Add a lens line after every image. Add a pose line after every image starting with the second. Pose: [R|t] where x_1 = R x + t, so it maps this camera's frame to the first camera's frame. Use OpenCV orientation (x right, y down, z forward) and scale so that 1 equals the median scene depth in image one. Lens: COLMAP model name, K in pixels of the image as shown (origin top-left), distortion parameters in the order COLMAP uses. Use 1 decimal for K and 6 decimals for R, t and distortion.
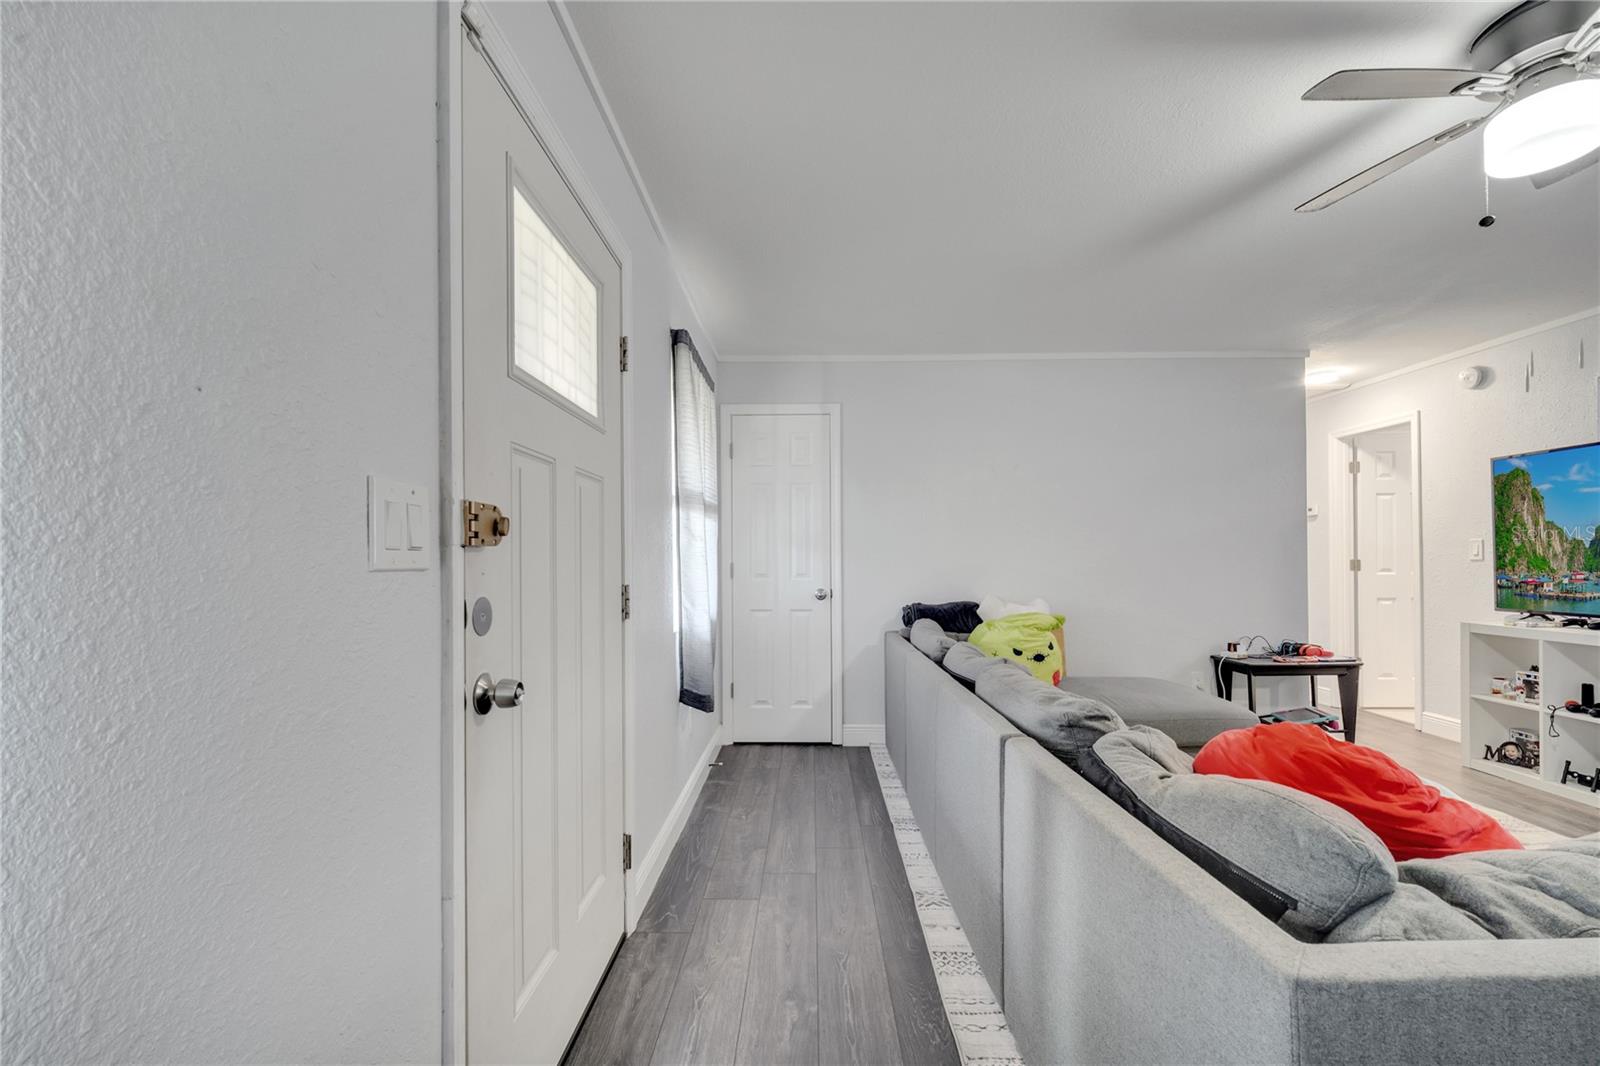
lens RADIAL K [[657.8, 0, 797.3], [0, 657.8, 557.6], [0, 0, 1]] dist [0.004124, -0.001225]
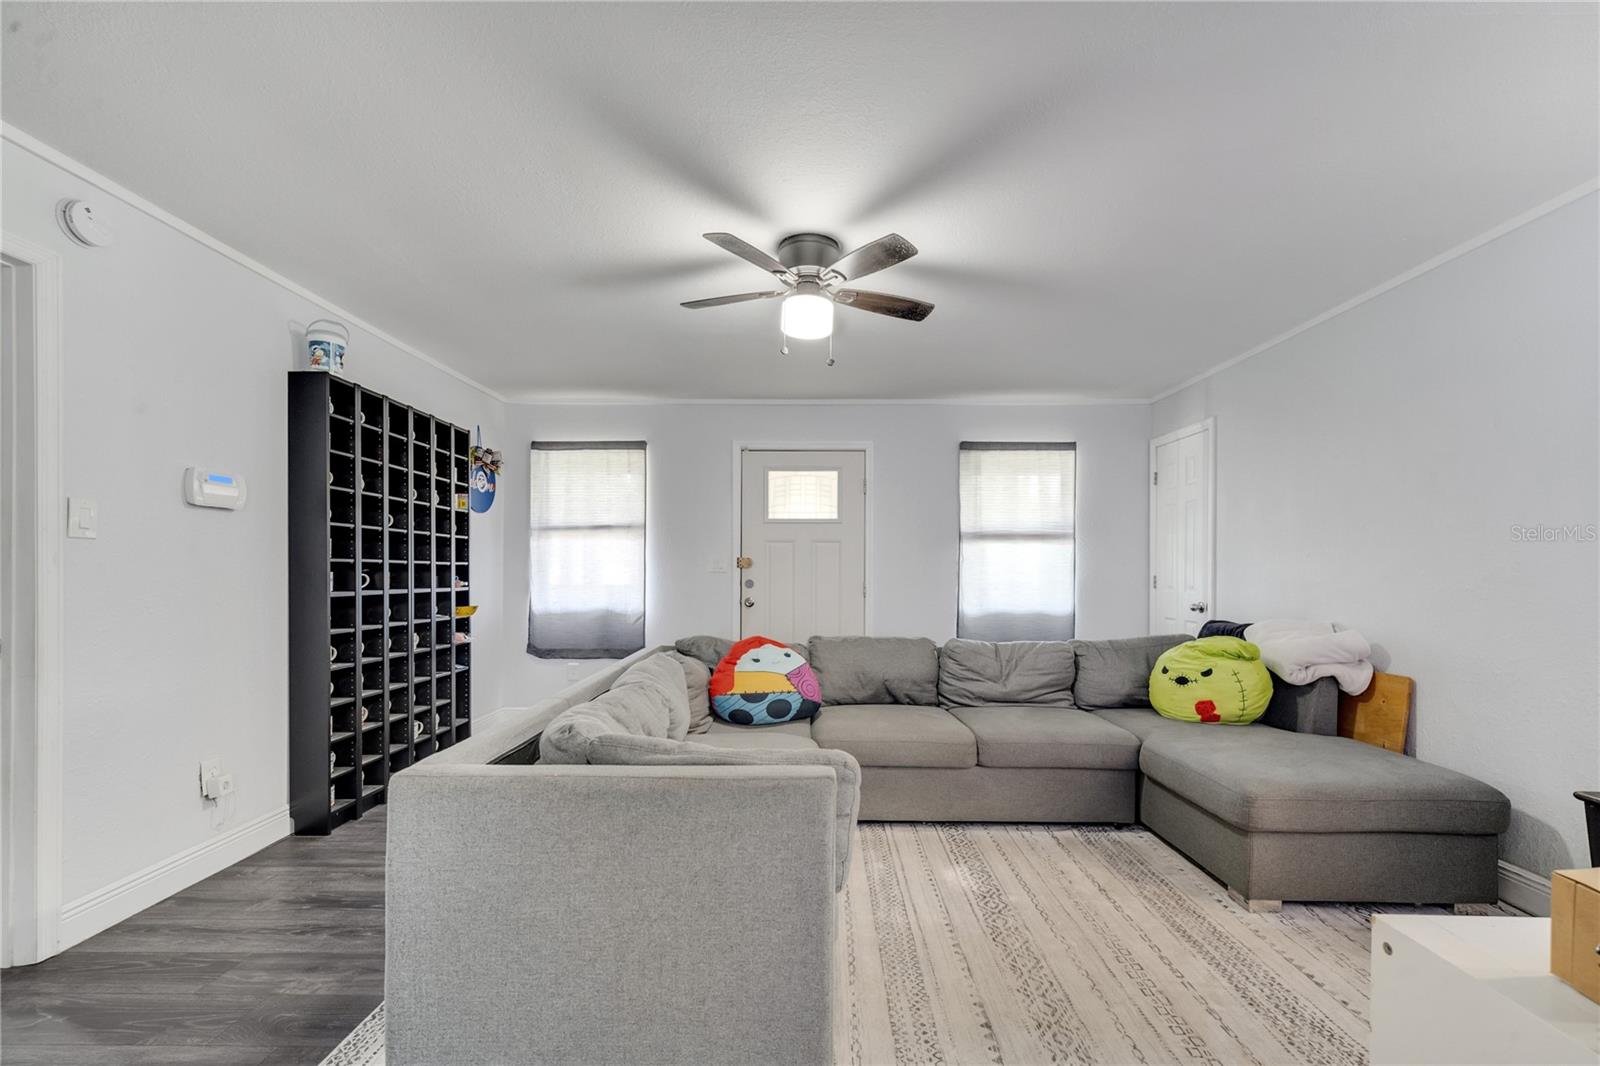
lens RADIAL K [[657.8, 0, 804.4], [0, 657.8, 569.1], [0, 0, 1]] dist [0.004124, -0.001225]
pose [[0.008834, 0.004063, -0.999953, 1.299663], [-0.002008, 0.999990, 0.004045, -0.007969], [0.999959, 0.001972, 0.008842, 0.460211]]
